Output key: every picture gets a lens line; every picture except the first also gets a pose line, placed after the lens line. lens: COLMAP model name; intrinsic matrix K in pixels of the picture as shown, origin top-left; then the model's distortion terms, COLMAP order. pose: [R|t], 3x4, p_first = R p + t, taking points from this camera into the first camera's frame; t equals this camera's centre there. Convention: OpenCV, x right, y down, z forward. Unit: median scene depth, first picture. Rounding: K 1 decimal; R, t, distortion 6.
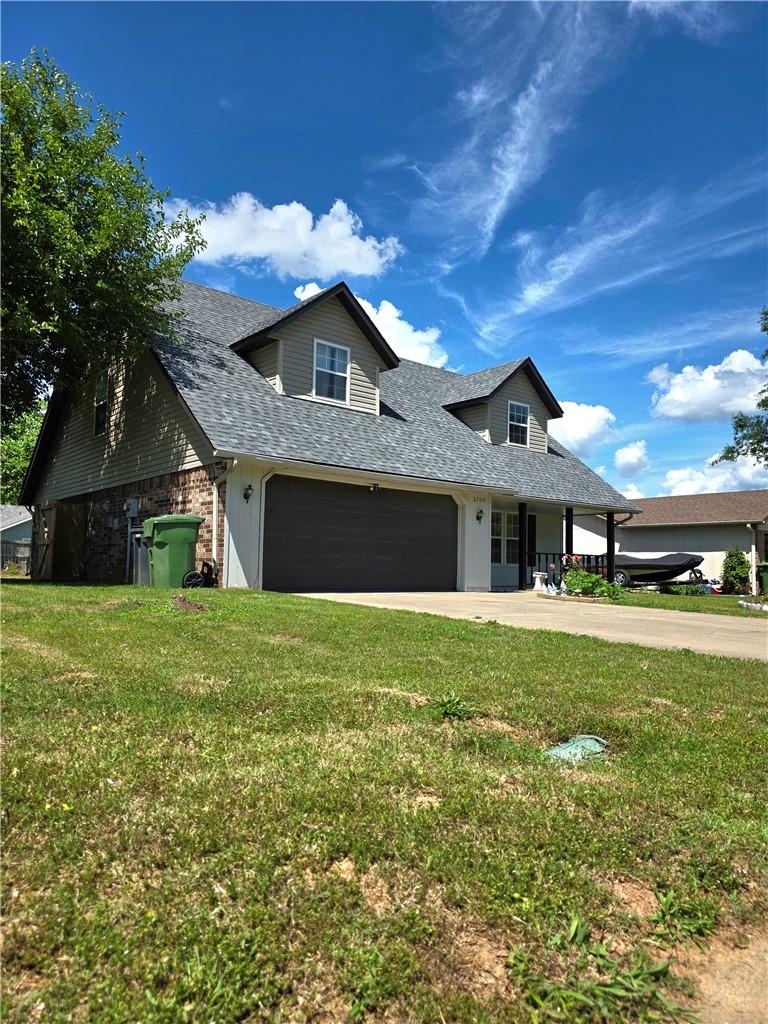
lens RADIAL K [[691.6, 0, 388.2], [0, 691.6, 515.7], [0, 0, 1]] dist [0.102311, -0.067396]
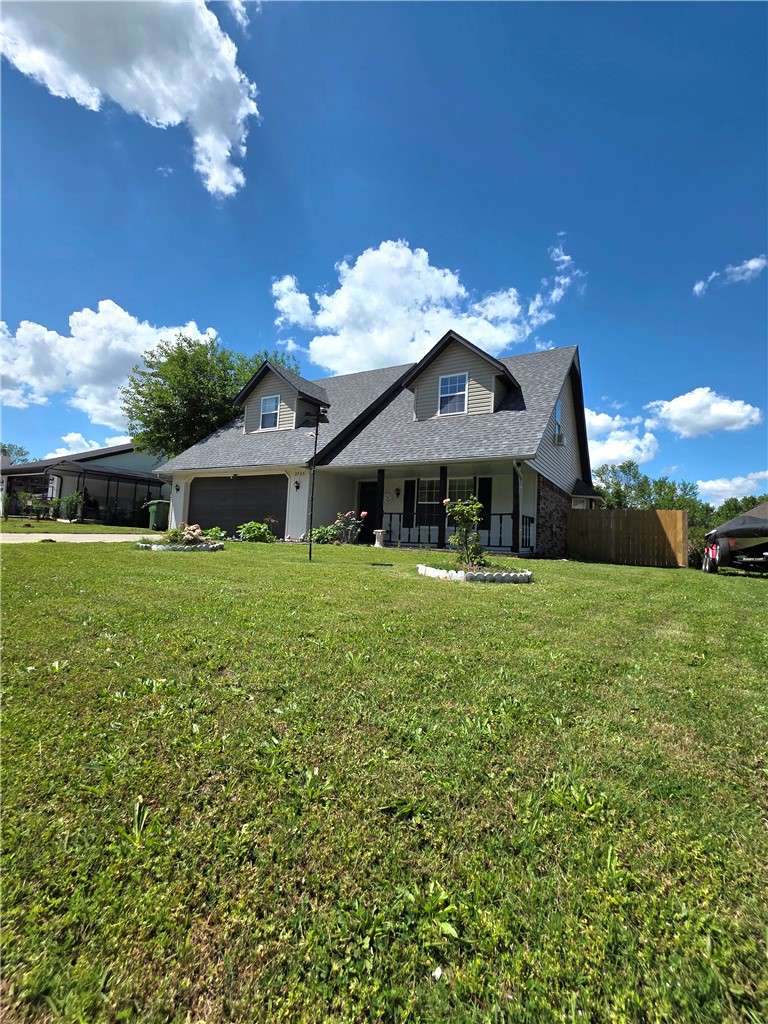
lens RADIAL K [[444.7, 0, 386.2], [0, 444.7, 509.4], [0, 0, 1]] dist [-0.009570, 0.004254]
pose [[0.335104, -0.070196, -0.939562, 1.030167], [0.028074, 0.997522, -0.064513, 0.110509], [0.941763, -0.004758, 0.336245, 0.902757]]
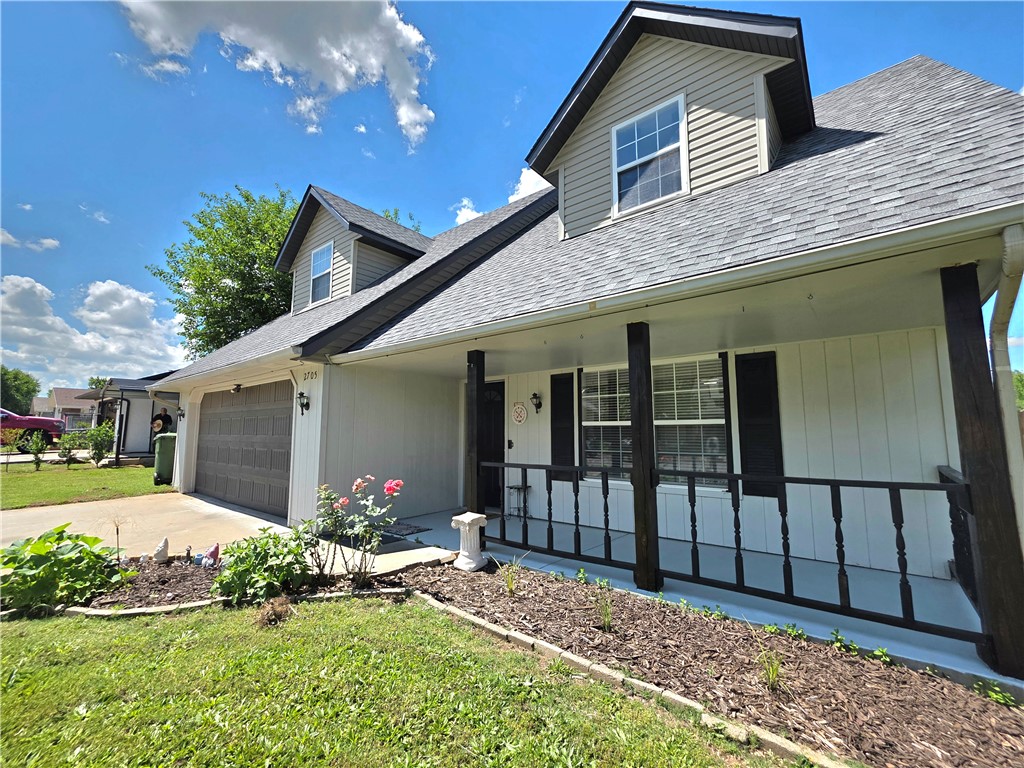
lens RADIAL K [[427.0, 0, 516.8], [0, 427.0, 389.5], [0, 0, 1]] dist [0.001525, 0.000166]
pose [[0.196258, -0.127253, -0.972260, 0.548412], [0.074393, 0.990618, -0.114639, 0.047813], [0.977726, -0.049830, 0.203883, 1.143642]]
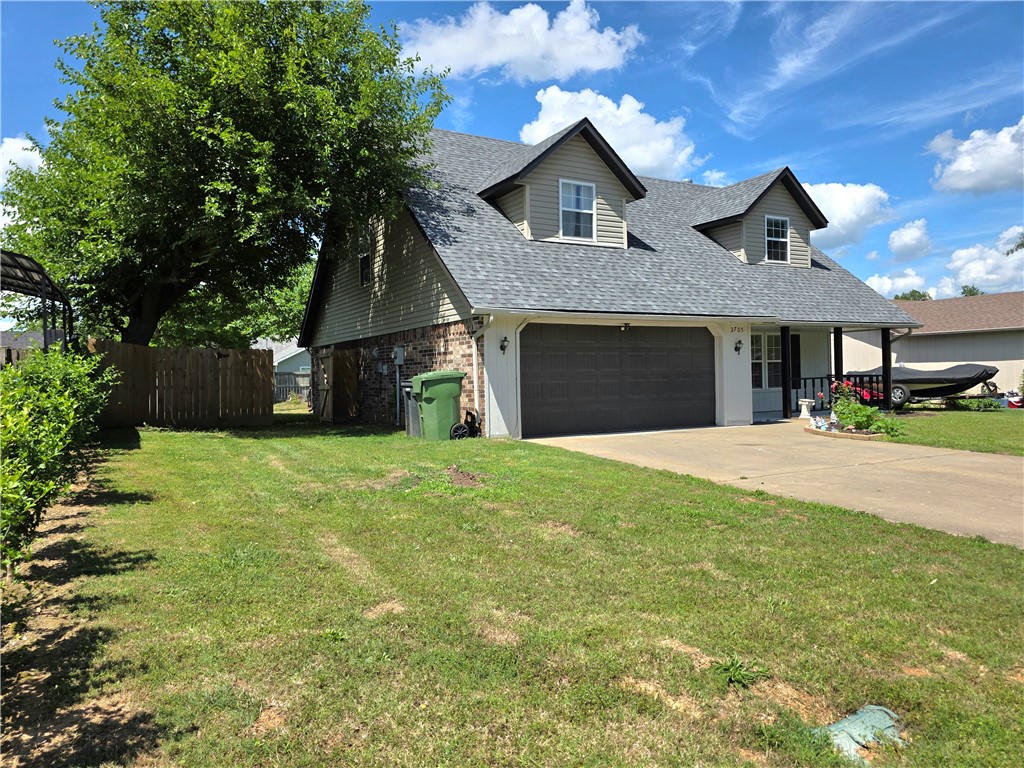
lens RADIAL K [[691.6, 0, 510.3], [0, 691.6, 359.7], [0, 0, 1]] dist [0.102311, -0.067396]
pose [[0.983097, -0.038987, -0.178886, -0.006278], [0.049549, 0.997259, 0.054958, -0.051906], [0.176253, -0.062892, 0.982334, -0.015141]]
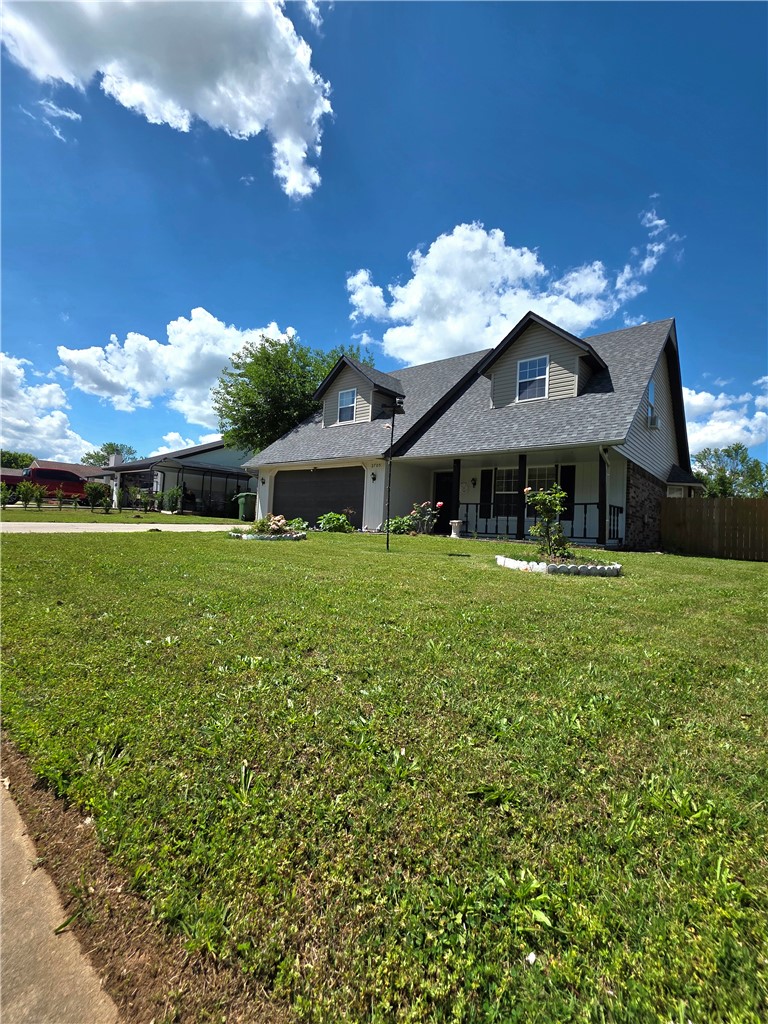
lens RADIAL K [[444.7, 0, 388.0], [0, 444.7, 509.0], [0, 0, 1]] dist [-0.009570, 0.004254]
pose [[0.176843, -0.052814, -0.982821, 1.030533], [0.024923, 0.998479, -0.049171, 0.111042], [0.983923, -0.015799, 0.177891, 0.900565]]
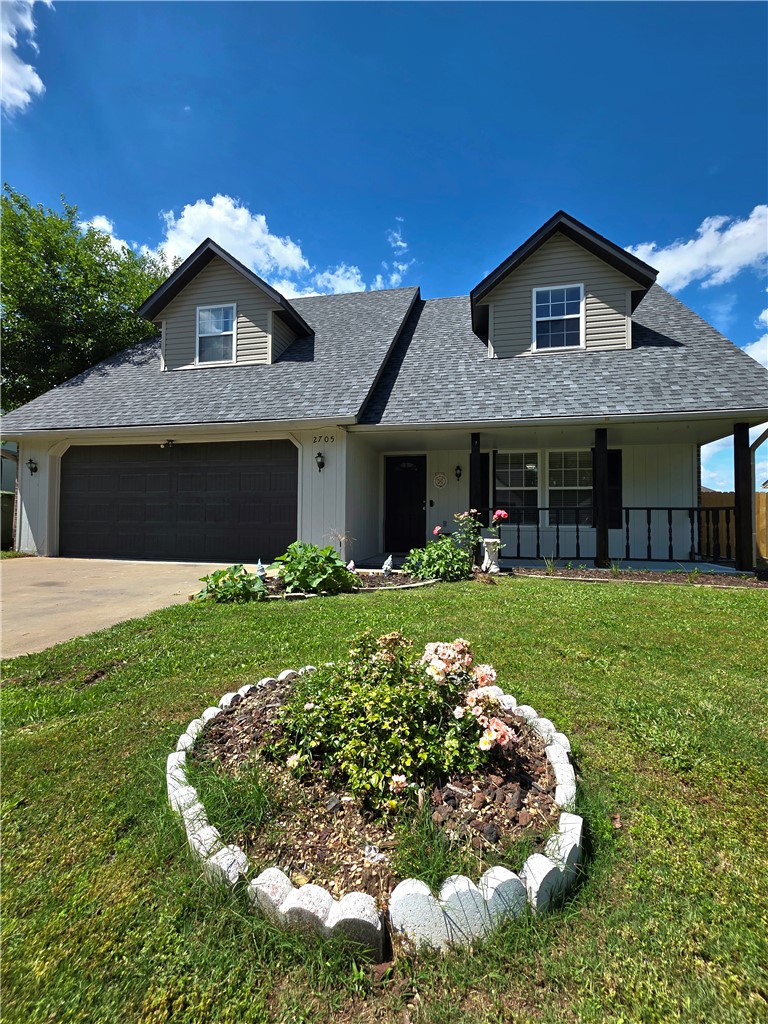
lens RADIAL K [[444.7, 0, 387.9], [0, 444.7, 510.8], [0, 0, 1]] dist [-0.009570, 0.004254]
pose [[0.611794, -0.036235, -0.790187, 0.557778], [0.064186, 0.997930, 0.003934, 0.056837], [0.788409, -0.053125, 0.612853, 0.795467]]
